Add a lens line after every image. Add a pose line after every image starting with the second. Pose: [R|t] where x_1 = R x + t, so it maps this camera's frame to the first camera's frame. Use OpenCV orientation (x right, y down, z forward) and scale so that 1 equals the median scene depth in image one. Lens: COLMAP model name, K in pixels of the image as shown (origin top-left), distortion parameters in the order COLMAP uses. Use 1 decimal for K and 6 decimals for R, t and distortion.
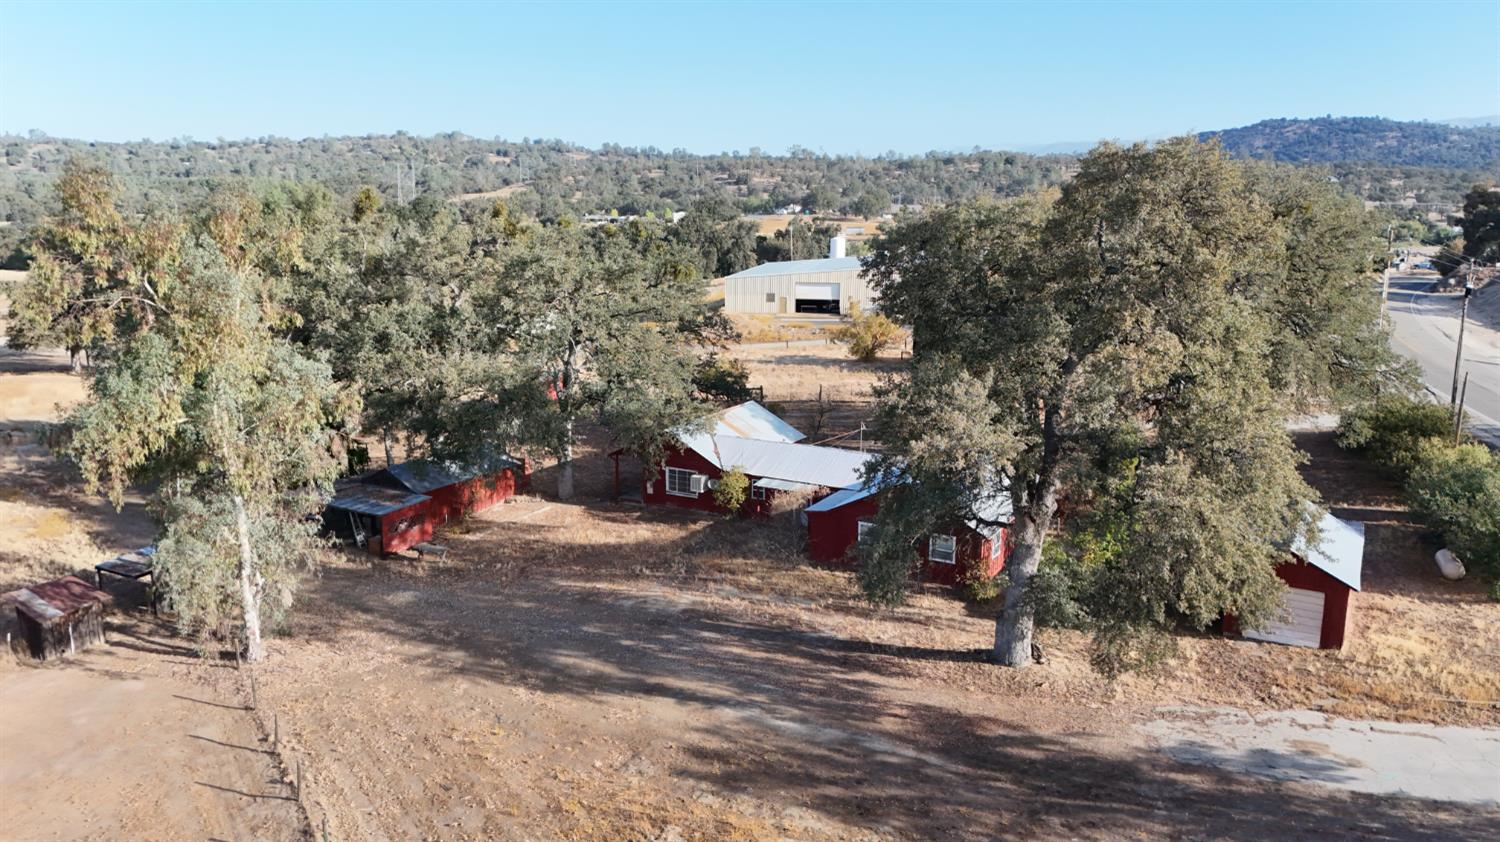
lens RADIAL K [[1100.6, 0, 750.0], [0, 1100.6, 421.0], [0, 0, 1]] dist [0.065301, -0.063545]
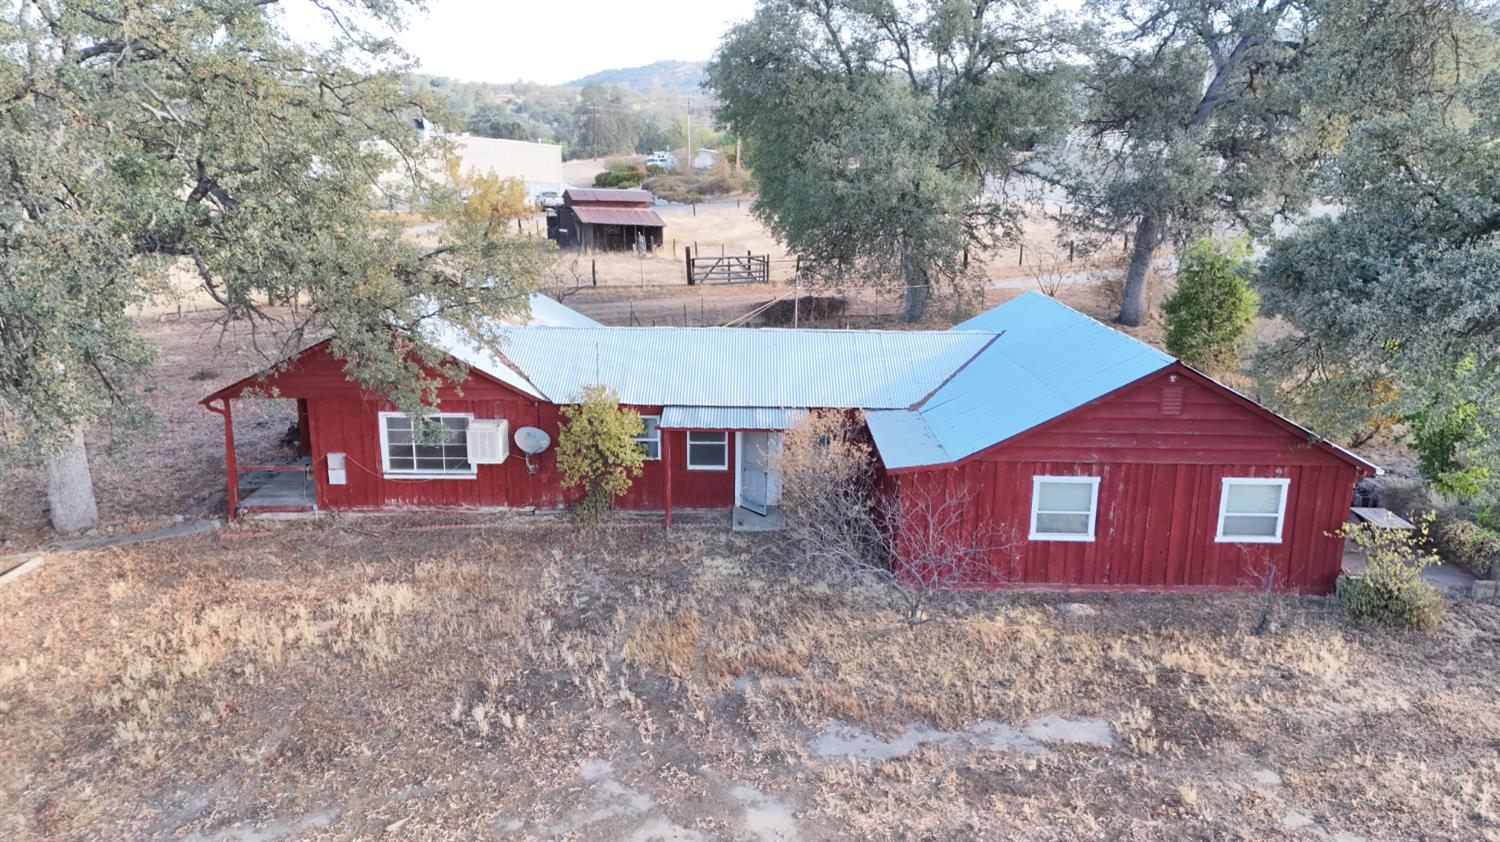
lens RADIAL K [[1100.6, 0, 750.0], [0, 1100.6, 421.0], [0, 0, 1]] dist [0.065301, -0.063545]
pose [[0.876211, -0.114178, 0.468208, -0.157279], [0.087786, 0.993089, 0.077892, 0.026422], [-0.473866, -0.027148, 0.880179, 0.614136]]
